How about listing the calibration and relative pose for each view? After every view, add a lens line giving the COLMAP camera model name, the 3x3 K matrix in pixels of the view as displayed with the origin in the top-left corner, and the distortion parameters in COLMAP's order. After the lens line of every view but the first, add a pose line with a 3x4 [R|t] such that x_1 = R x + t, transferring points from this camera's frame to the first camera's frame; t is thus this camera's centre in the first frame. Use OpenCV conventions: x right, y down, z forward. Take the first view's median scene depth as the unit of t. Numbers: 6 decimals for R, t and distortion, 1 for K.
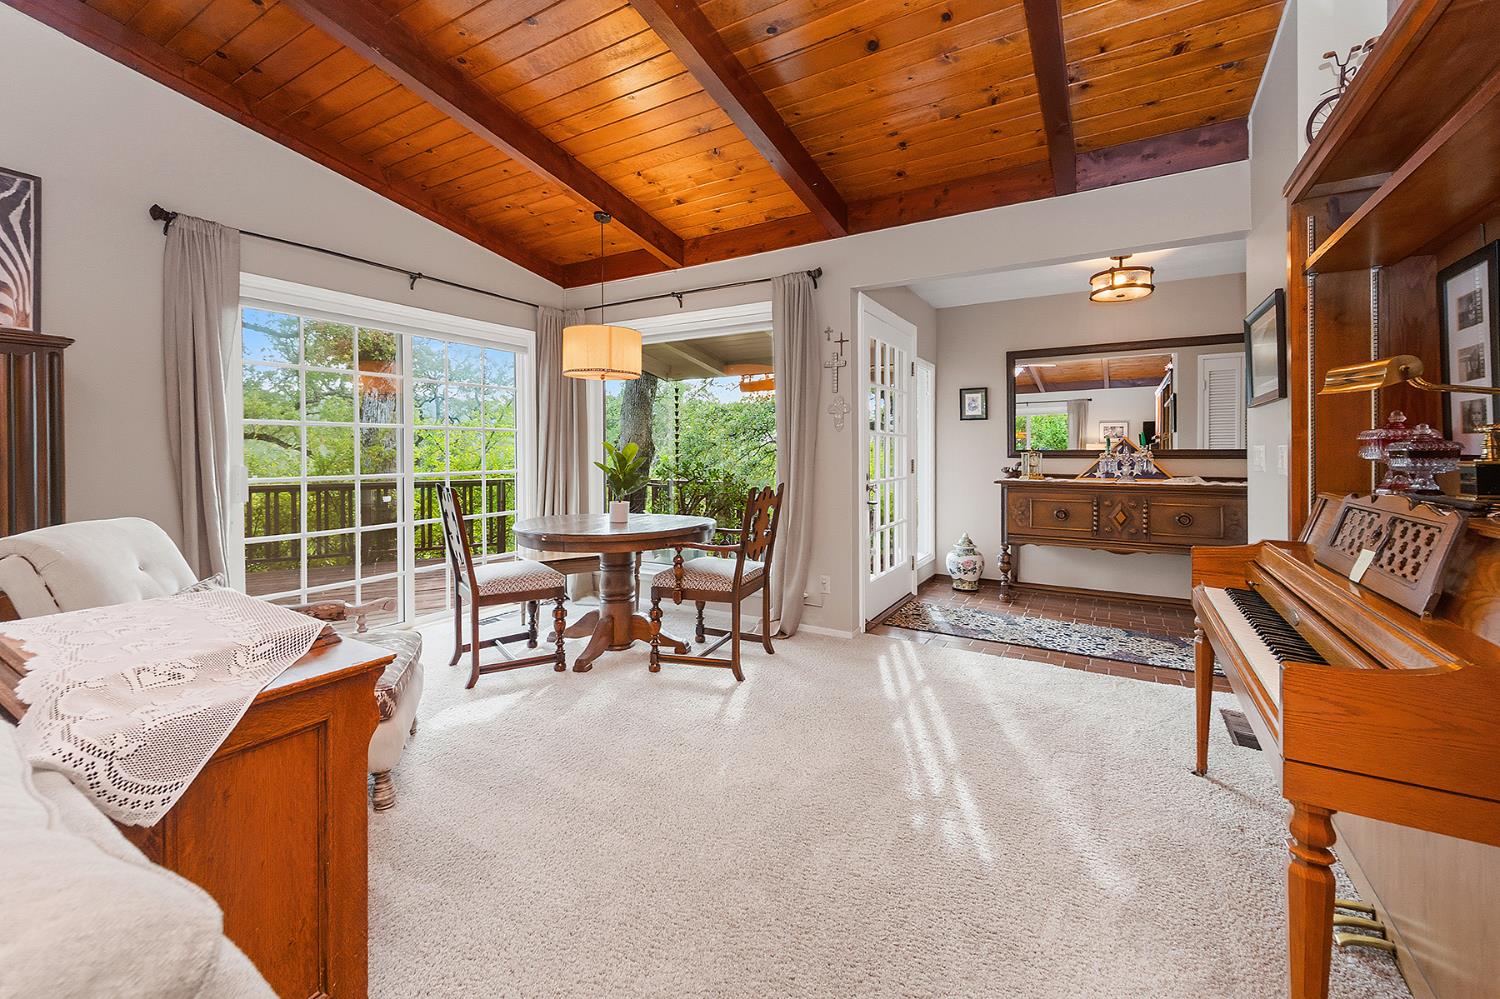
lens RADIAL K [[606.2, 0, 752.1], [0, 606.2, 454.9], [0, 0, 1]] dist [-0.000472, 0.000007]
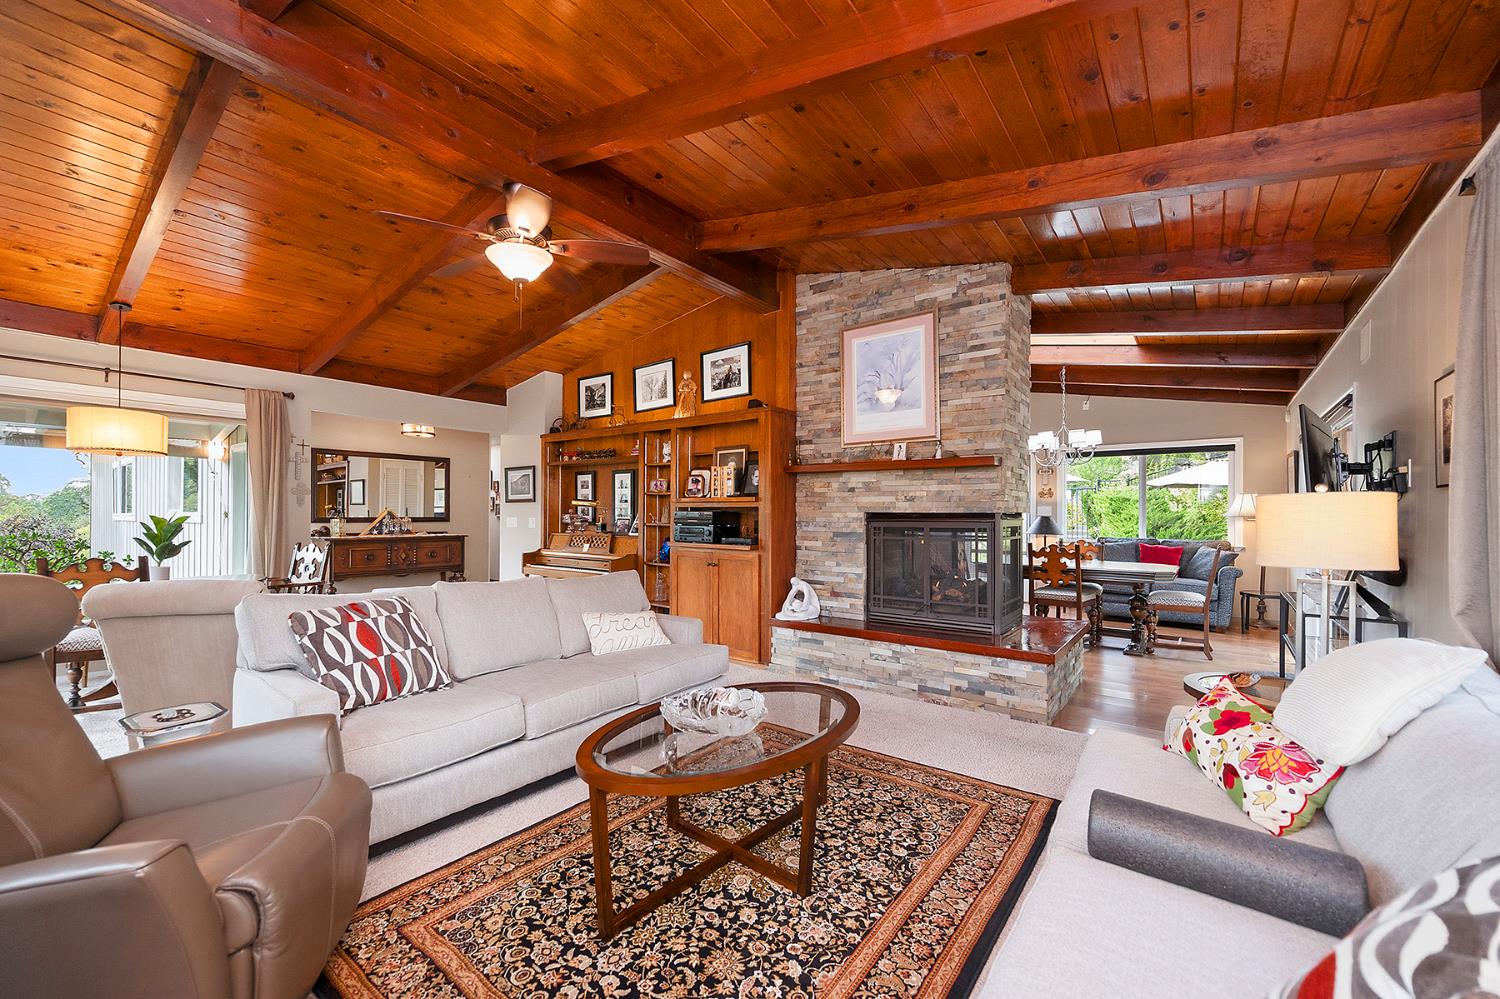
lens RADIAL K [[609.5, 0, 752.2], [0, 609.5, 513.8], [0, 0, 1]] dist [0.000077, -0.000083]
pose [[0.102586, 0.004800, 0.994713, -1.492733], [-0.000595, 0.999988, -0.004764, -0.017448], [-0.994724, -0.000103, 0.102588, -0.275642]]
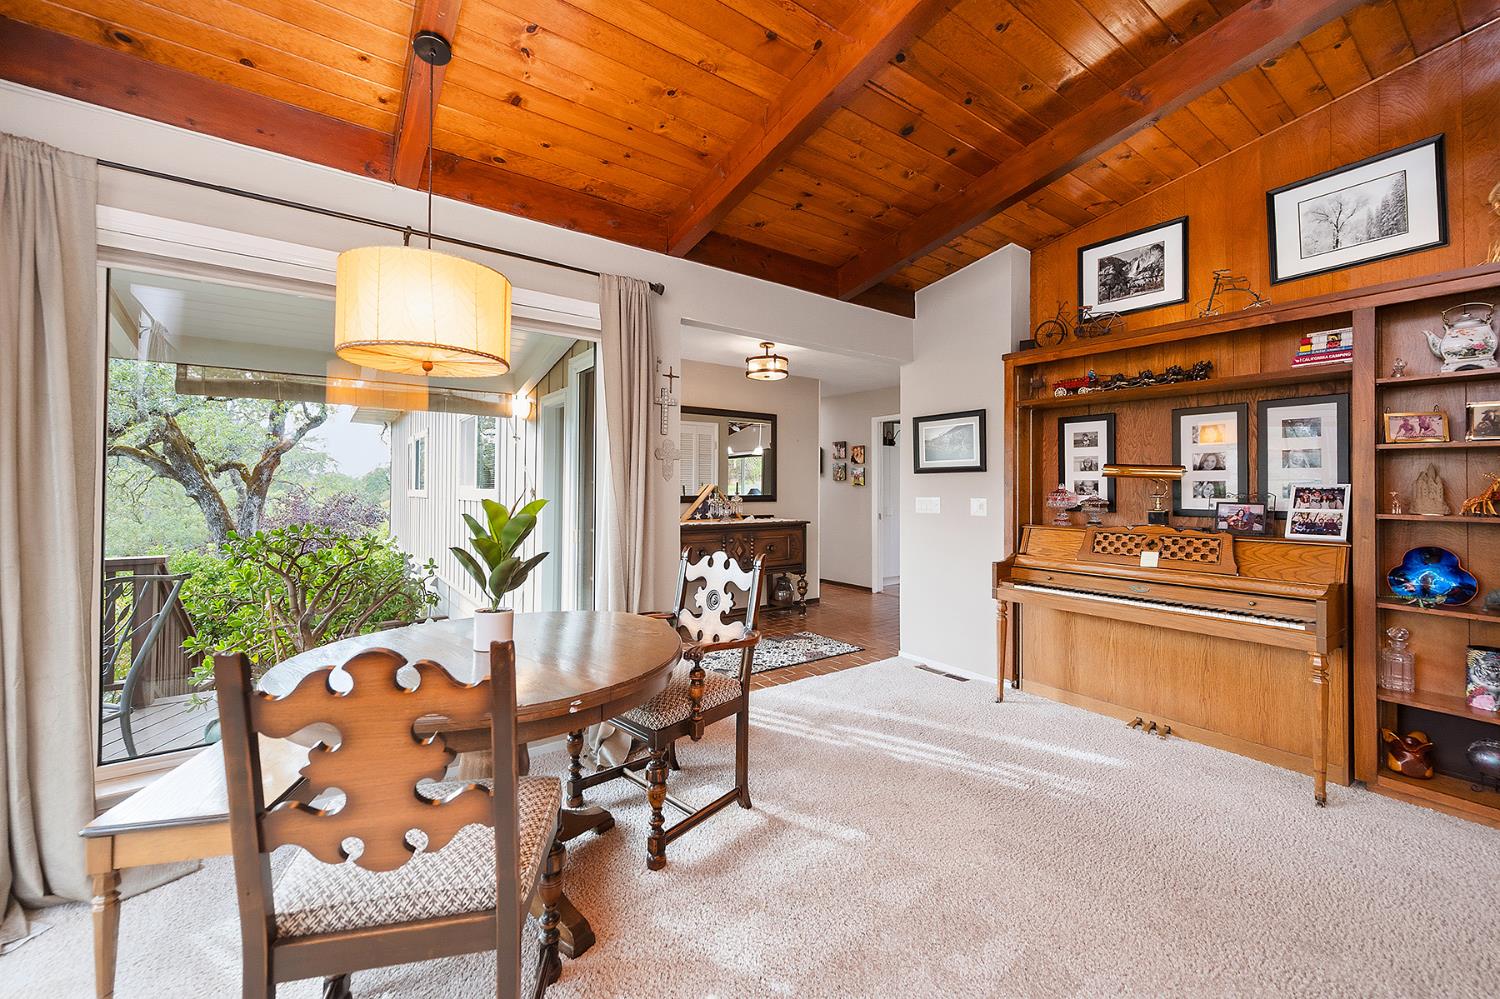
lens RADIAL K [[607.7, 0, 756.3], [0, 607.7, 480.0], [0, 0, 1]] dist [-0.000039, 0.000090]
pose [[0.379318, 0.016624, 0.925117, -0.745304], [-0.000227, 0.999840, -0.017874, -0.028640], [-0.925266, 0.006570, 0.379261, 0.706022]]
